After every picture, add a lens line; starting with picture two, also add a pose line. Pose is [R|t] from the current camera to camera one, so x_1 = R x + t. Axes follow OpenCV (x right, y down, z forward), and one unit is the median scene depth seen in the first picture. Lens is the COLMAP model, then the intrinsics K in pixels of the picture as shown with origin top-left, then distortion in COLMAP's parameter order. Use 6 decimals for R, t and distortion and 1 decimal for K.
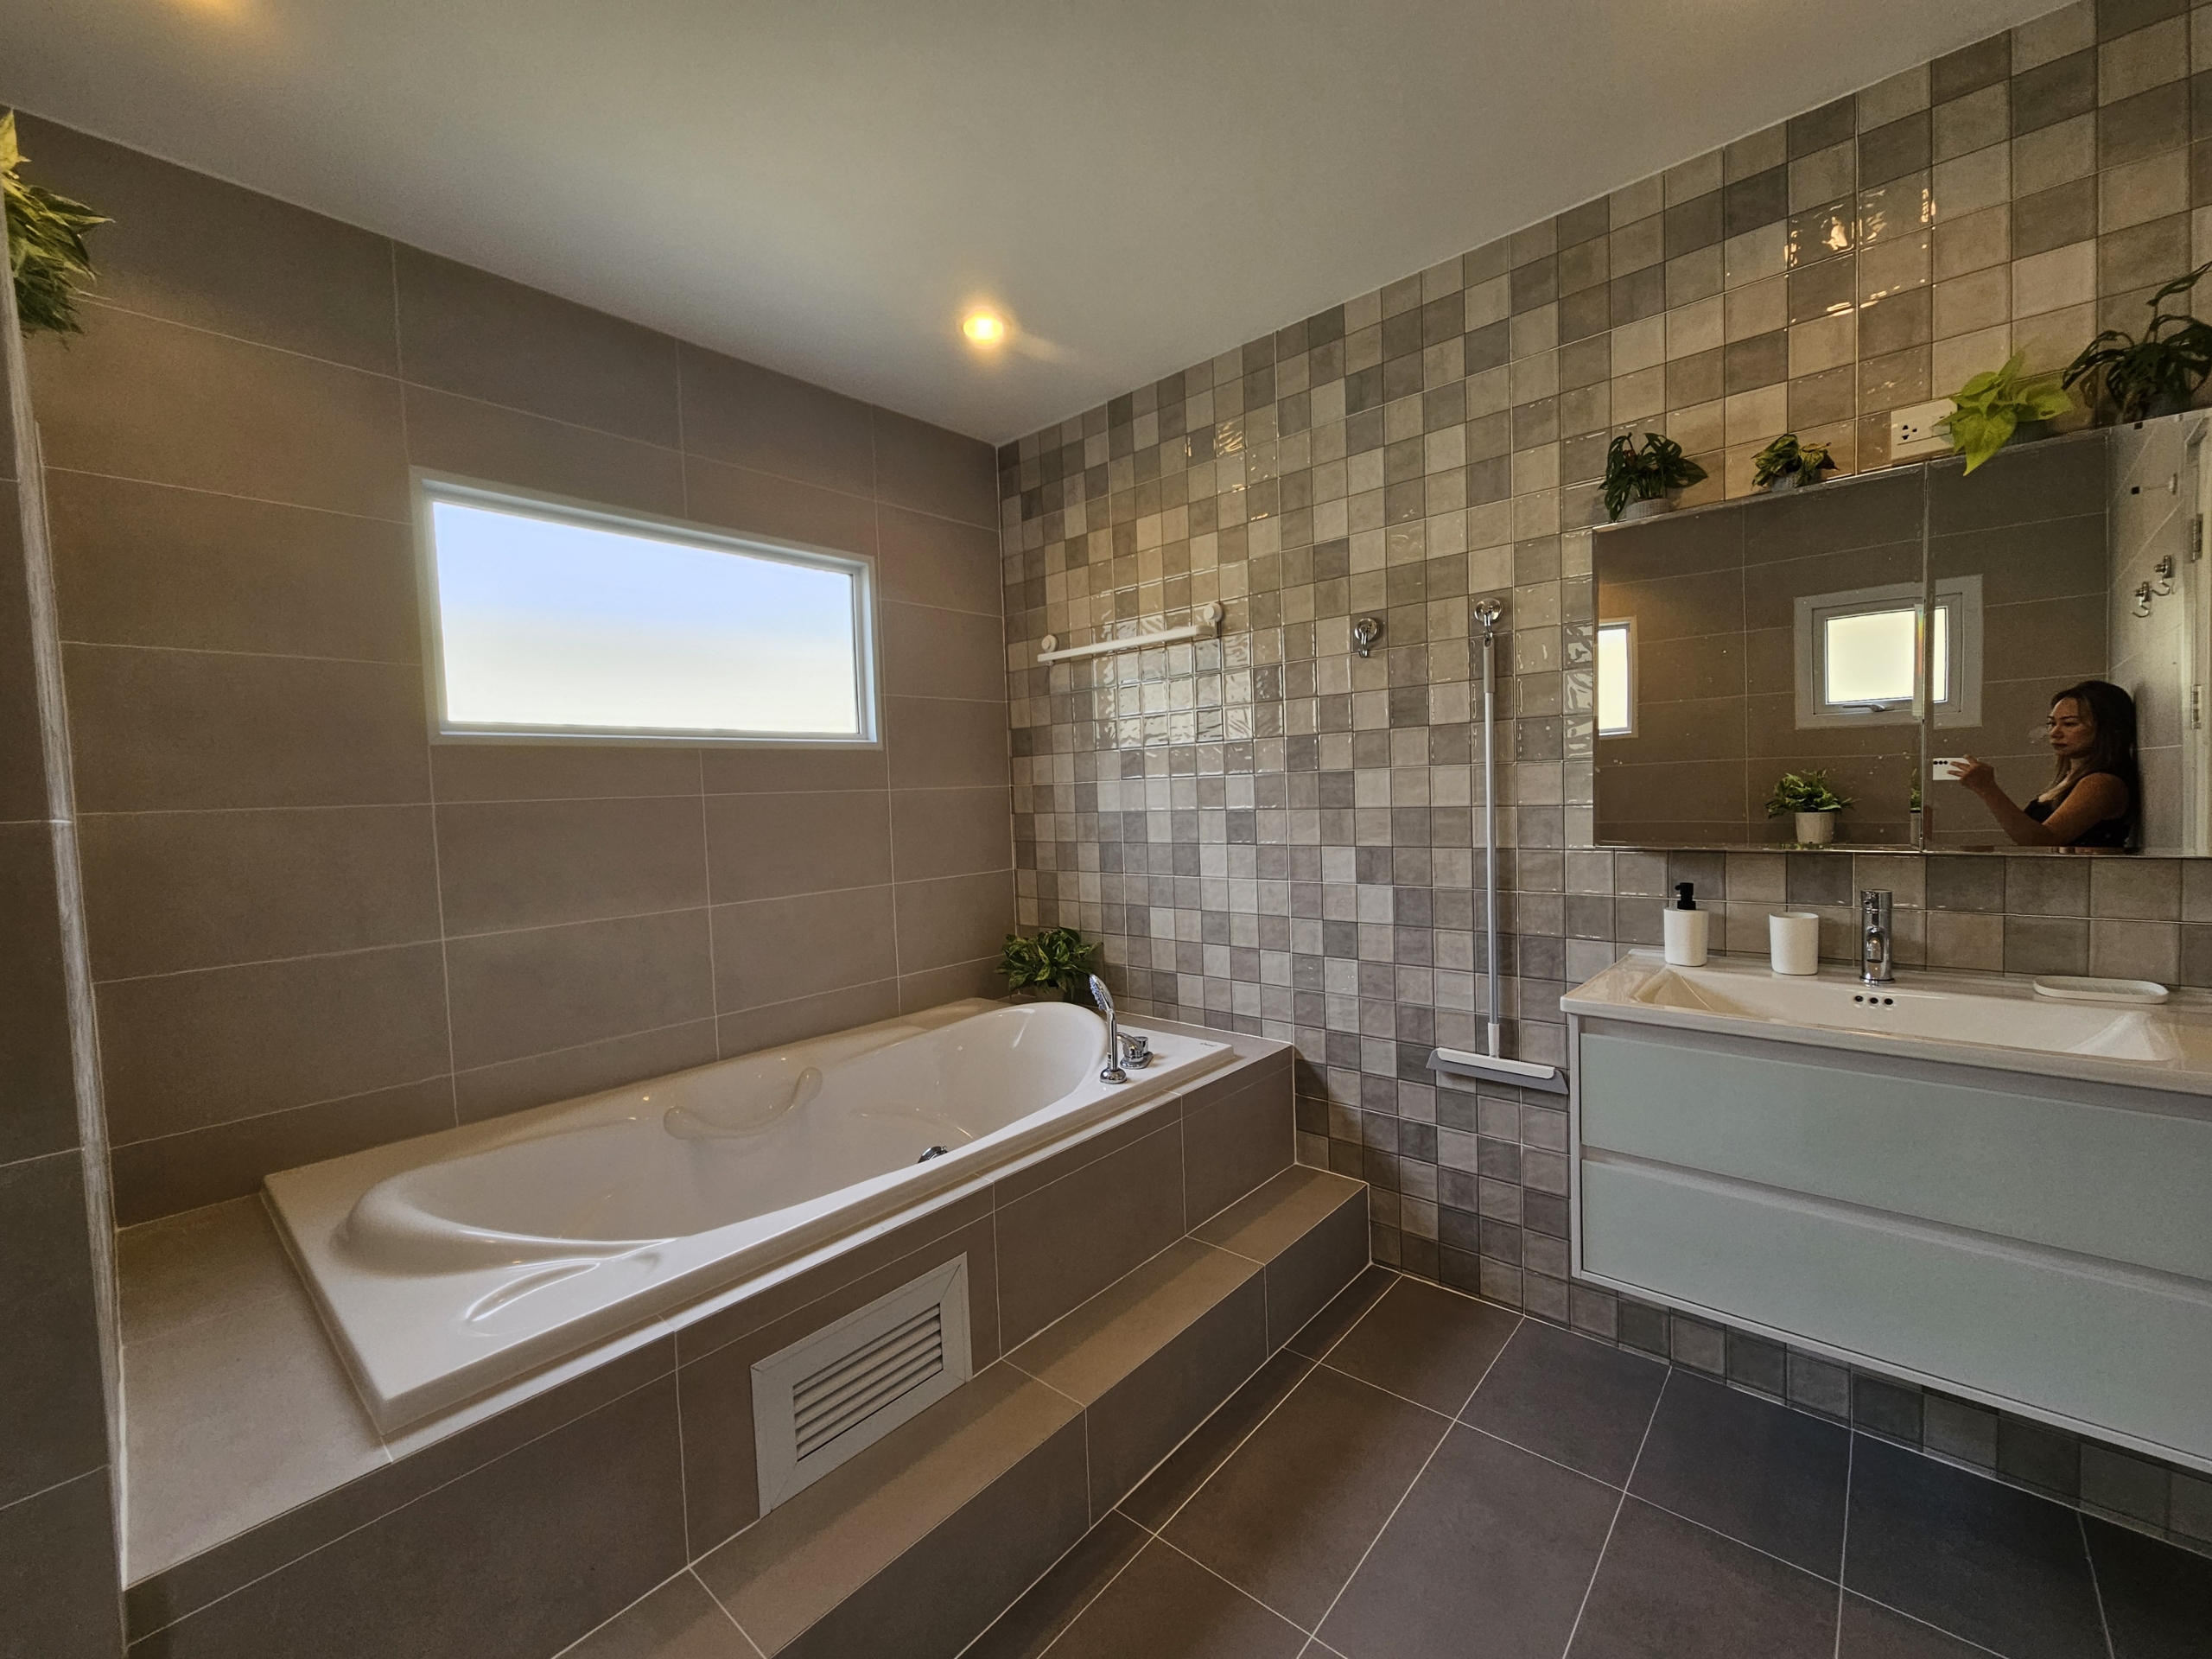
lens RADIAL K [[909.2, 0, 1105.4], [0, 909.2, 828.9], [0, 0, 1]] dist [-0.000767, -0.001392]
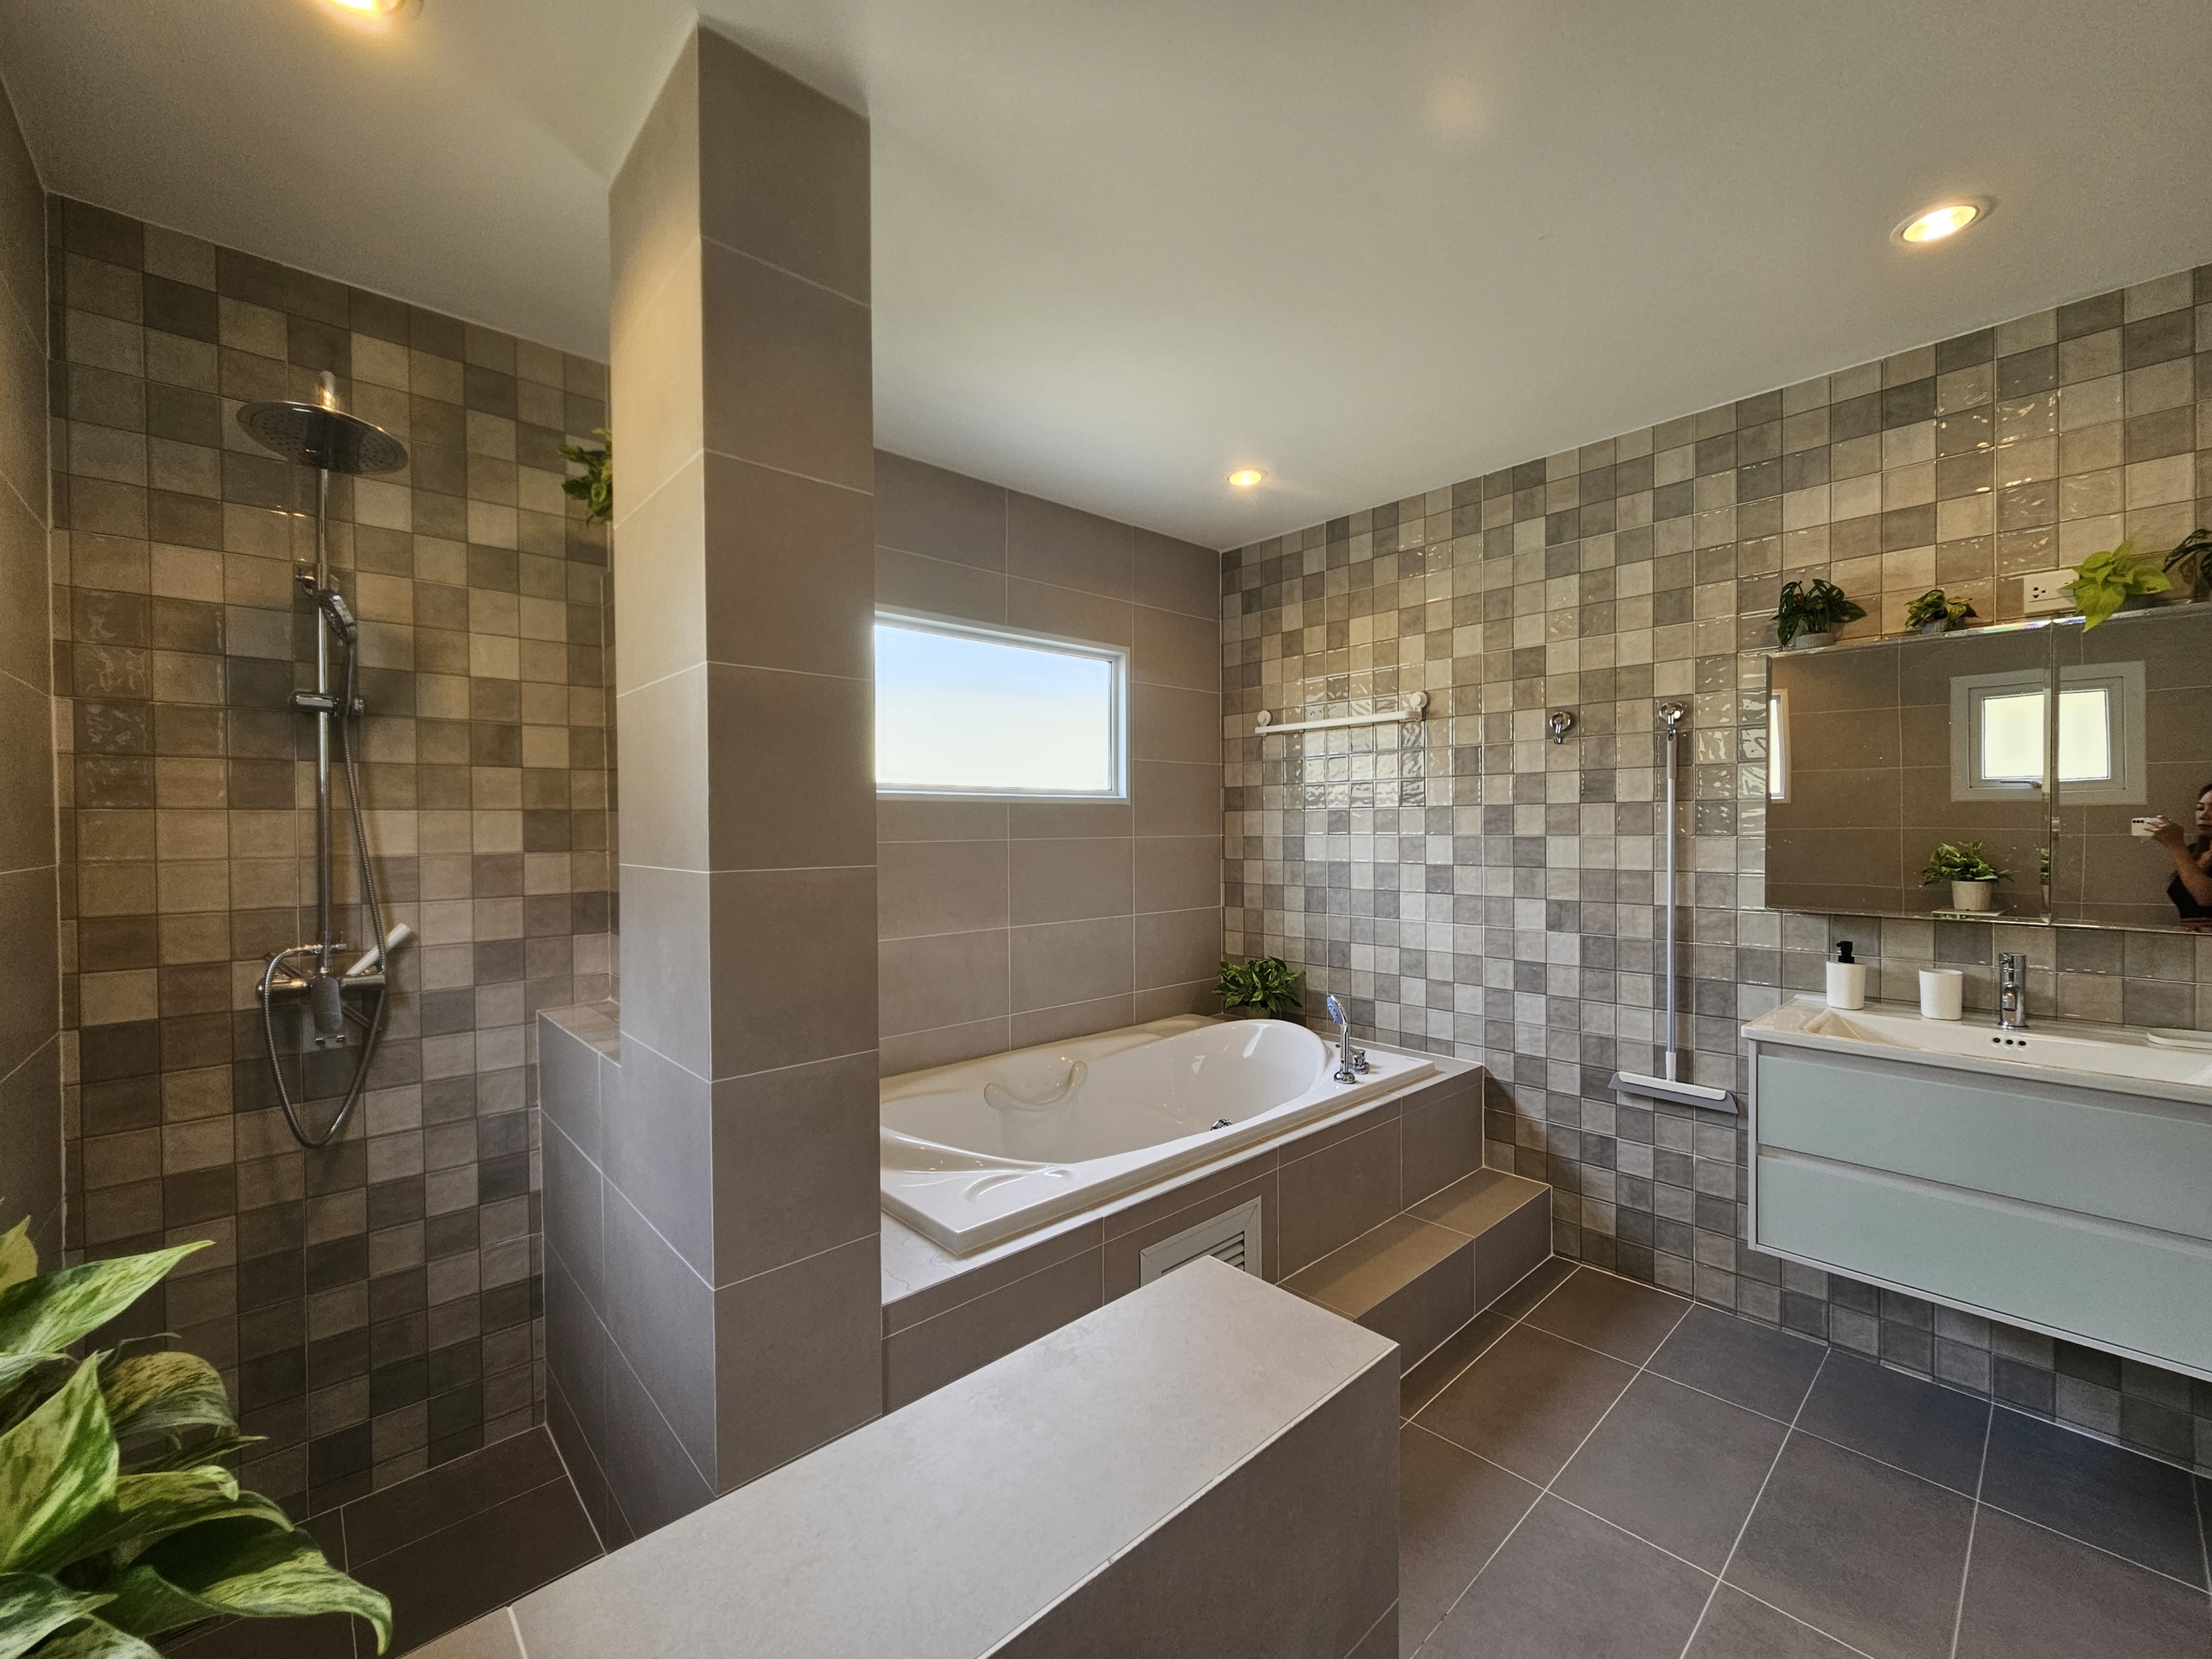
lens RADIAL K [[909.2, 0, 1104.3], [0, 909.2, 830.2], [0, 0, 1]] dist [-0.000767, -0.001392]
pose [[0.993779, 0.030133, -0.107216, -0.199653], [-0.034079, 0.998800, -0.035165, -0.011550], [0.106028, 0.038600, 0.993614, -0.287847]]
